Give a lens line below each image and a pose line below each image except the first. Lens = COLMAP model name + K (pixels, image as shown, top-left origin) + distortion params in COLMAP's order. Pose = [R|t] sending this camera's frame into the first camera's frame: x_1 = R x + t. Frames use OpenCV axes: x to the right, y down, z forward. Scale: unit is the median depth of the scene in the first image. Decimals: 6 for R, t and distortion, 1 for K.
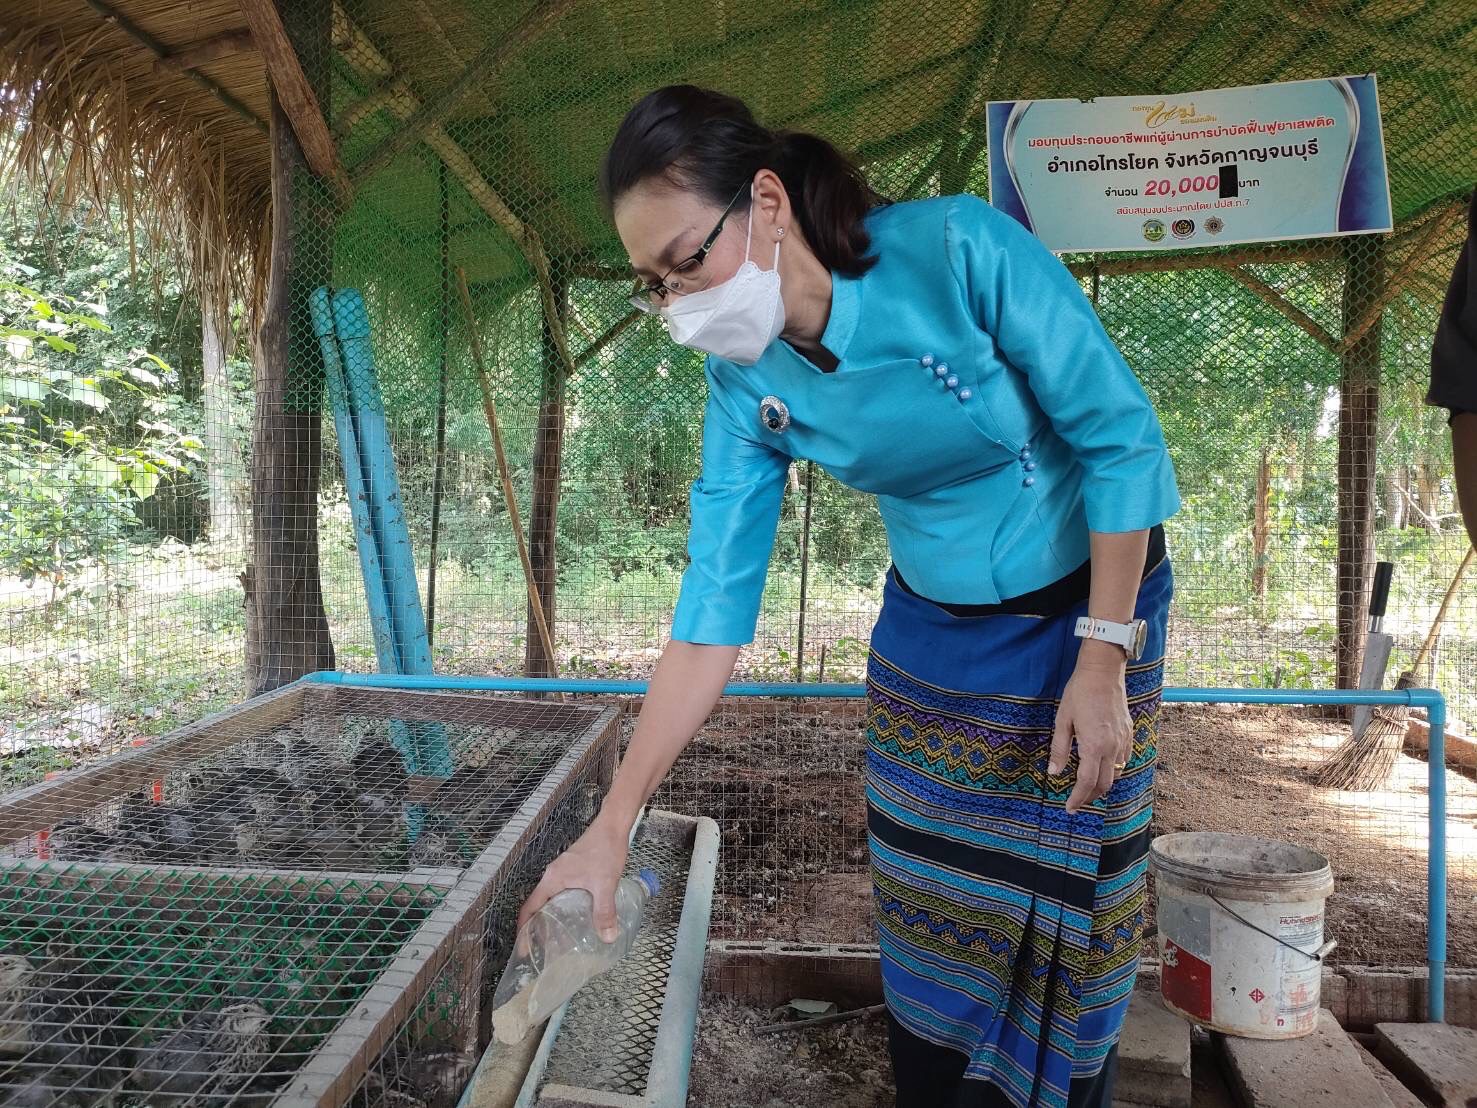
lens RADIAL K [[1059.0, 0, 752.1], [0, 1059.0, 565.0], [0, 0, 1]] dist [0.022576, -0.018511]
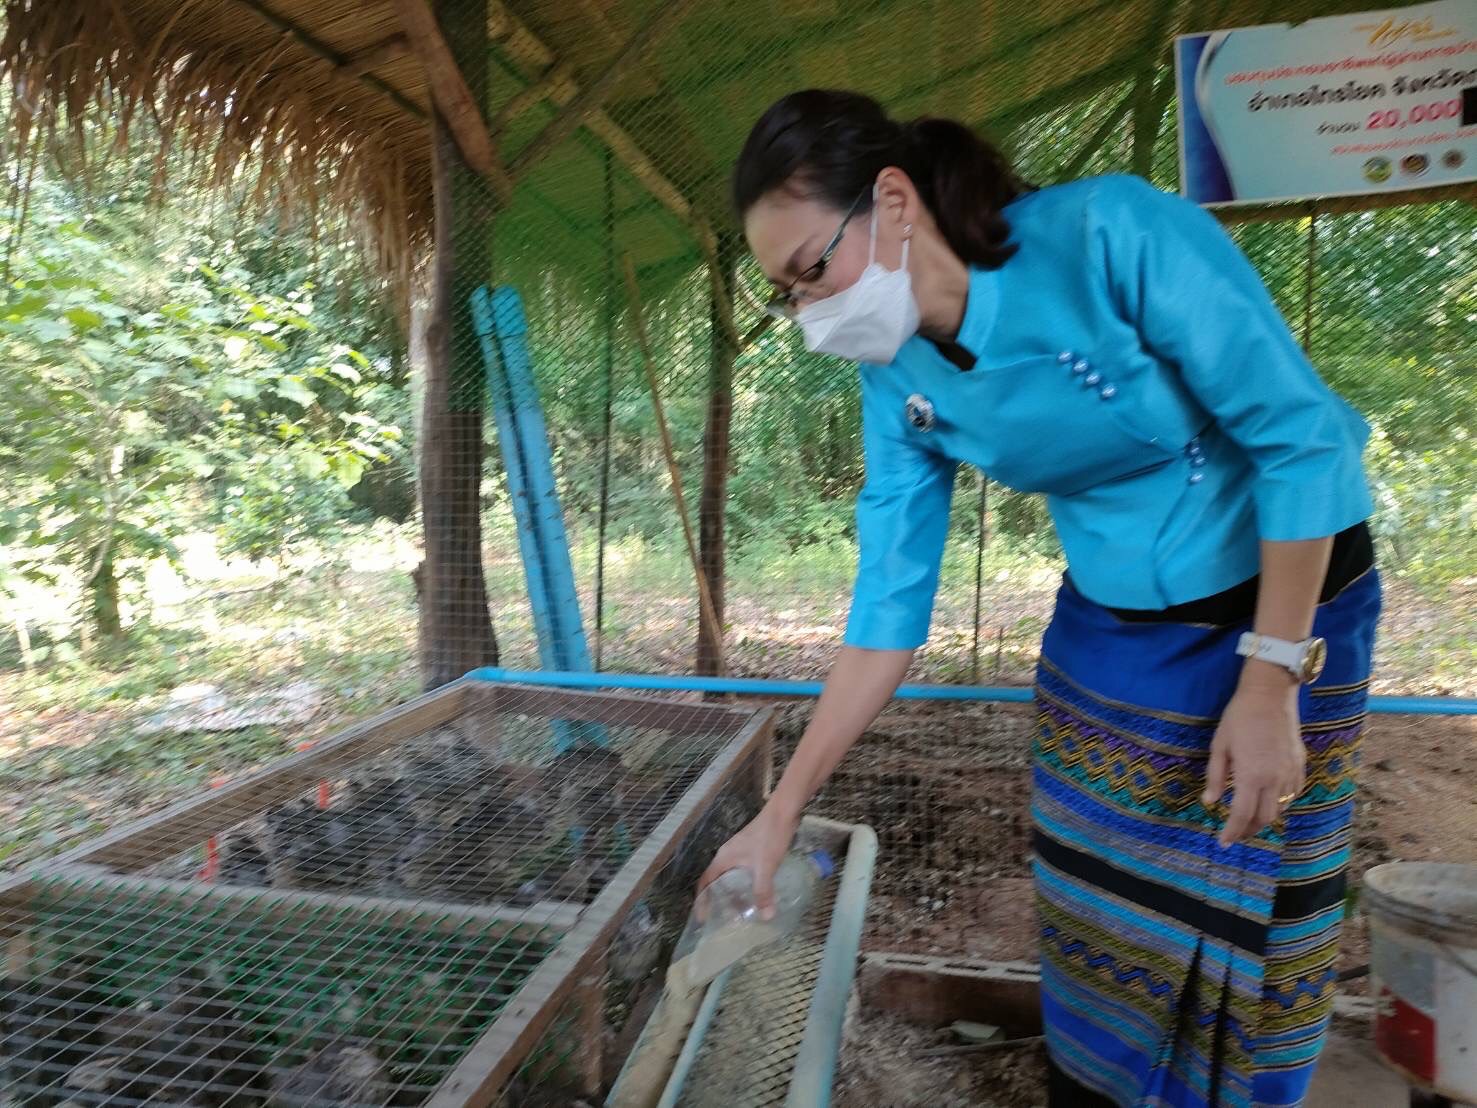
lens RADIAL K [[1059.0, 0, 756.7], [0, 1059.0, 572.6], [0, 0, 1]] dist [0.022576, -0.018511]
pose [[0.985809, -0.005740, -0.167774, 0.021031], [0.012050, 0.999257, 0.036613, -0.023068], [0.167439, -0.038115, 0.985145, 0.040308]]
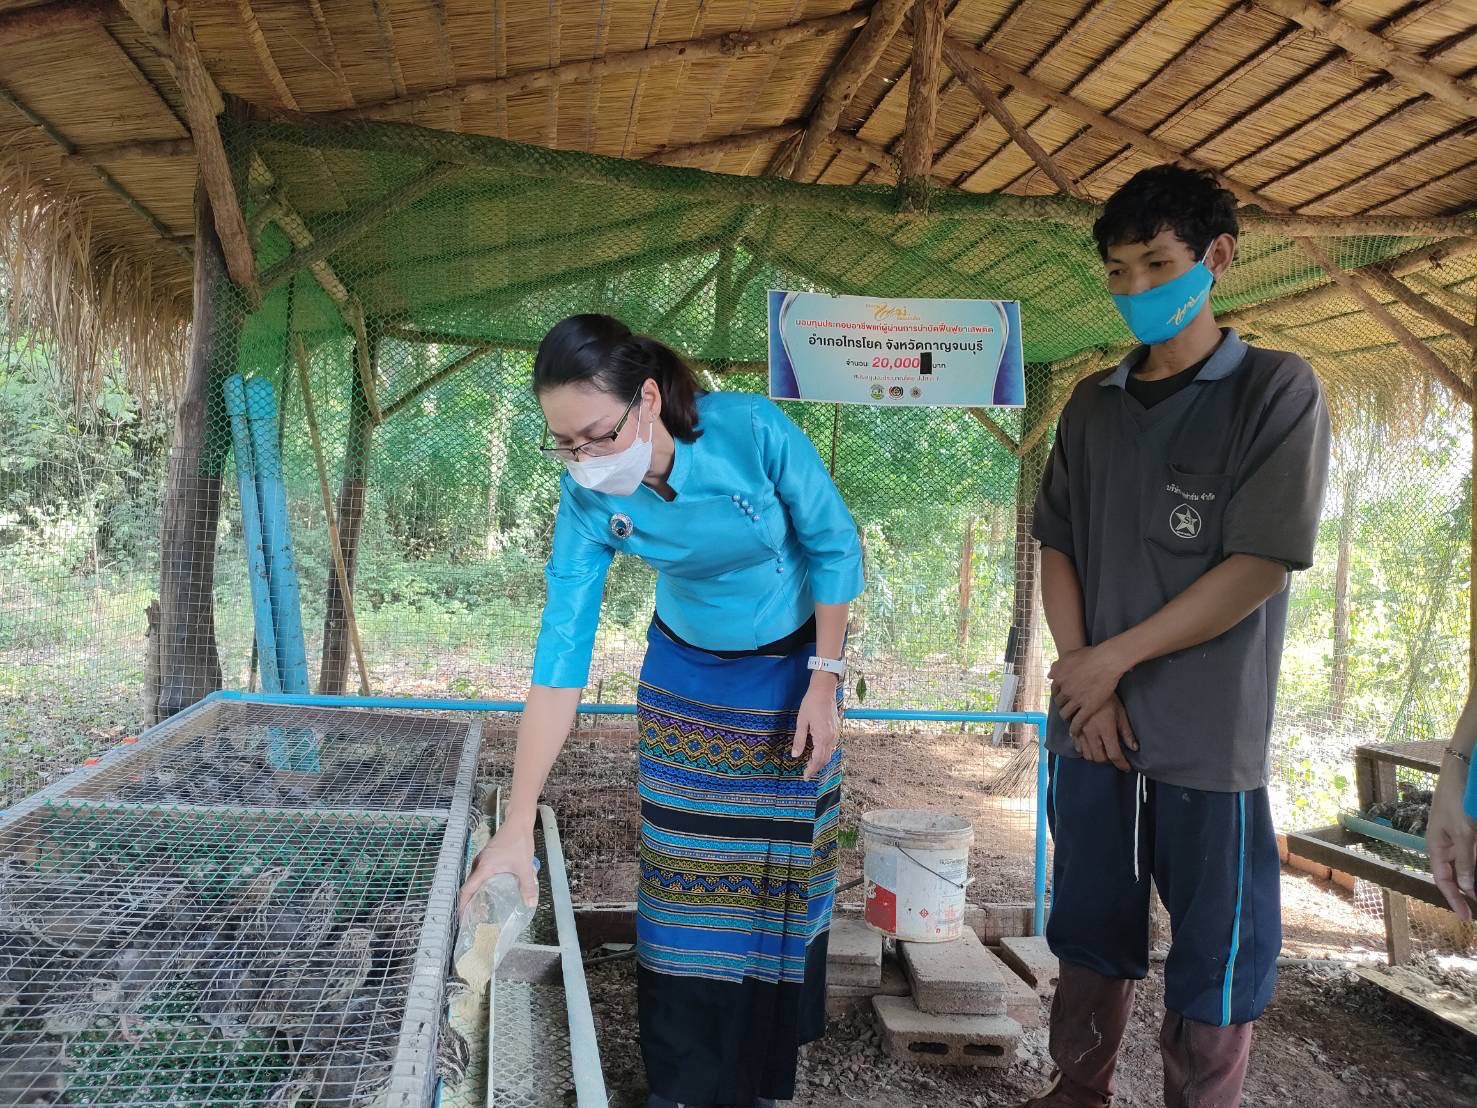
lens RADIAL K [[1059.0, 0, 747.8], [0, 1059.0, 572.3], [0, 0, 1]] dist [0.022576, -0.018511]
pose [[0.971734, 0.041213, 0.232455, -0.101255], [-0.034675, 0.998882, -0.032145, -0.015443], [-0.233520, 0.023176, 0.972076, -0.303880]]
